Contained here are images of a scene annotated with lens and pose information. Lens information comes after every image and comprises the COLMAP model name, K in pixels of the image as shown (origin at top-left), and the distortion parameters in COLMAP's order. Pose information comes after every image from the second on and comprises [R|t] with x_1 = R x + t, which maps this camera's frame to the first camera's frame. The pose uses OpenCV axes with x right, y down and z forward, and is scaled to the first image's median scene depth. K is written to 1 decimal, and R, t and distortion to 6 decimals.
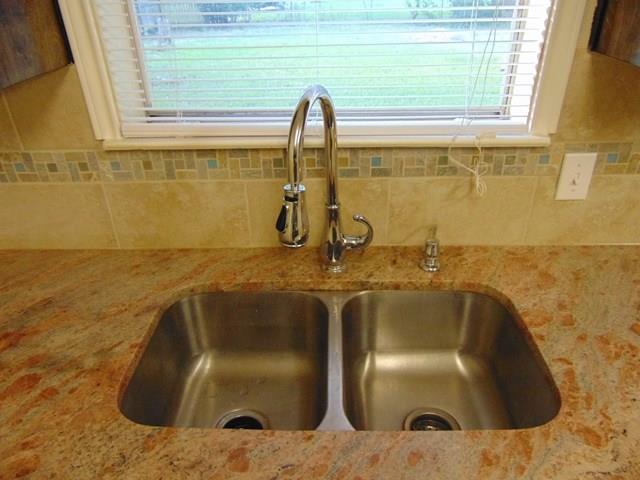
lens RADIAL K [[483.6, 0, 321.3], [0, 483.6, 239.5], [0, 0, 1]] dist [-0.018567, 0.047882]
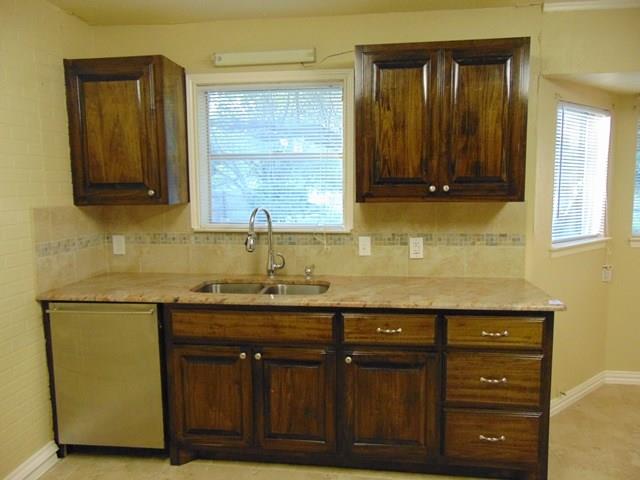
lens RADIAL K [[483.6, 0, 321.9], [0, 483.6, 241.8], [0, 0, 1]] dist [-0.018567, 0.047882]
pose [[0.994057, 0.026748, -0.105525, 0.577399], [-0.067510, 0.911907, -0.404806, 0.936806], [0.085402, 0.409524, 0.908293, -1.432235]]
